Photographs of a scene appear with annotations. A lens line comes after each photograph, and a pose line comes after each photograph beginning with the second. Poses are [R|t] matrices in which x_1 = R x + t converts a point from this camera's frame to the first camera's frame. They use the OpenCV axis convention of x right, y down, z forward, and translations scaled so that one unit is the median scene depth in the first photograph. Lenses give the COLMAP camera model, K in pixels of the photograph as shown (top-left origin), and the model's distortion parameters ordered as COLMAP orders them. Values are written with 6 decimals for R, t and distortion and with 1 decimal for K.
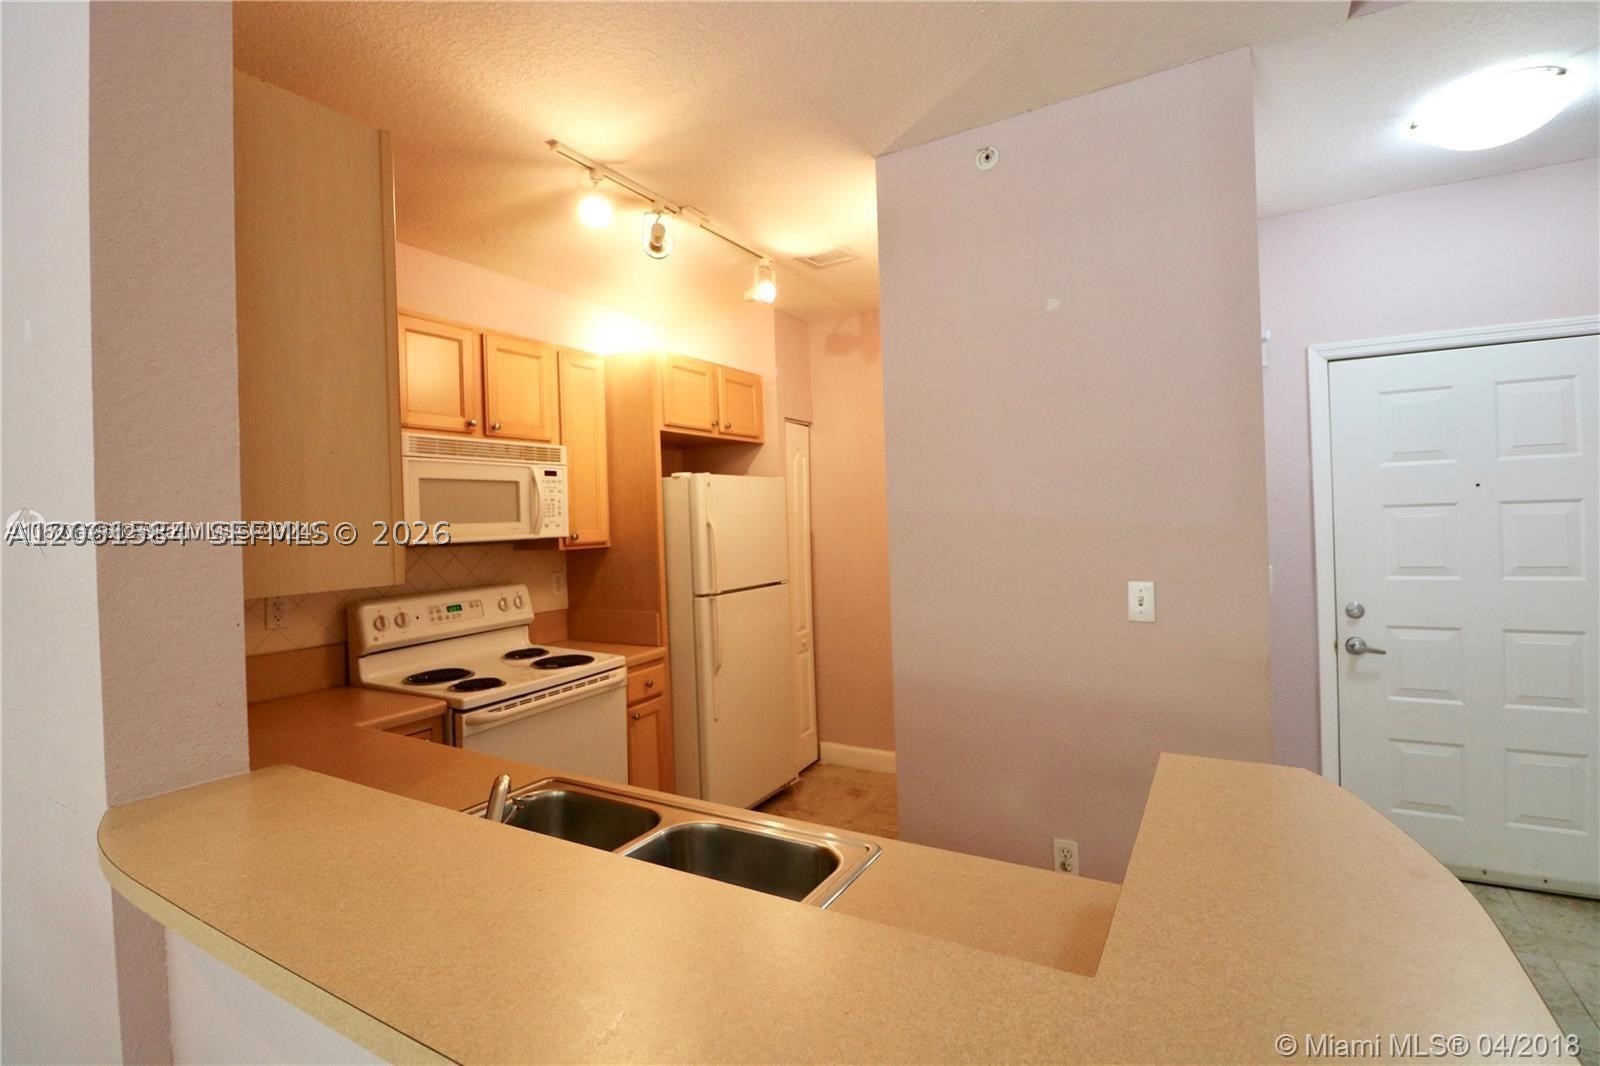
lens RADIAL K [[739.4, 0, 796.8], [0, 739.4, 515.6], [0, 0, 1]] dist [0.000711, -0.000038]
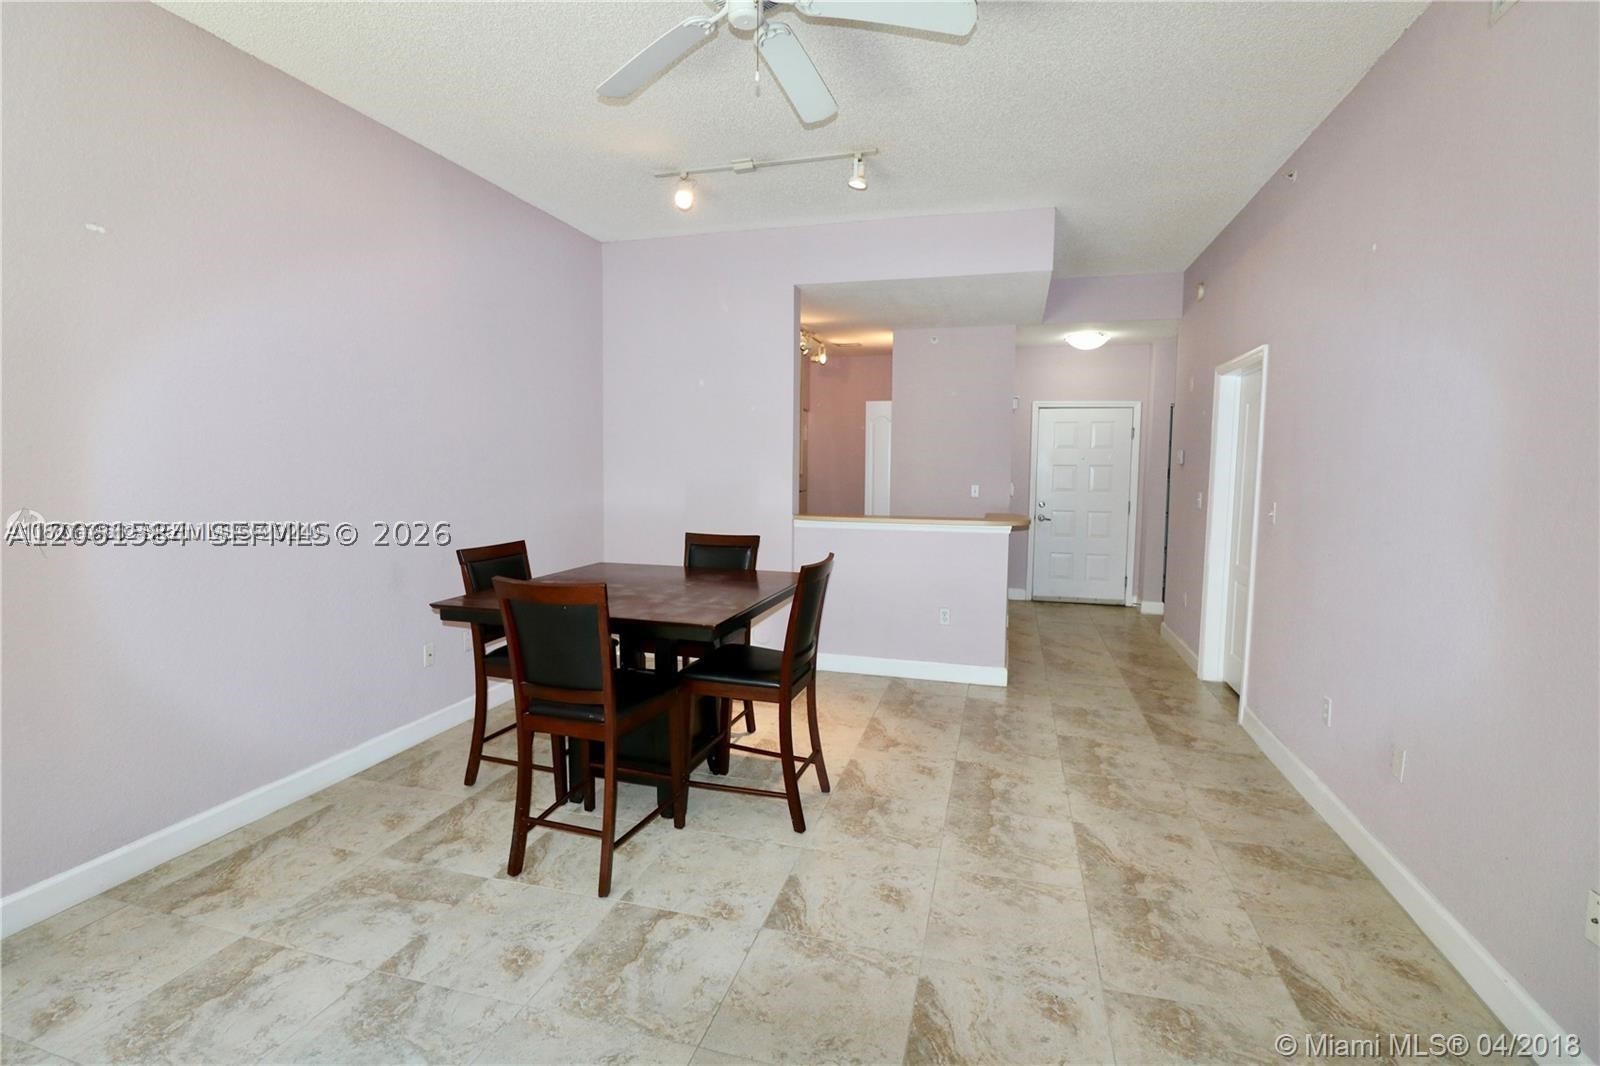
lens RADIAL K [[739.4, 0, 796.8], [0, 739.4, 515.6], [0, 0, 1]] dist [0.000711, -0.000038]
pose [[0.967953, 0.020609, 0.250286, -0.762724], [-0.039598, 0.996685, 0.071073, 0.015036], [-0.247991, -0.078707, 0.965560, -1.352408]]
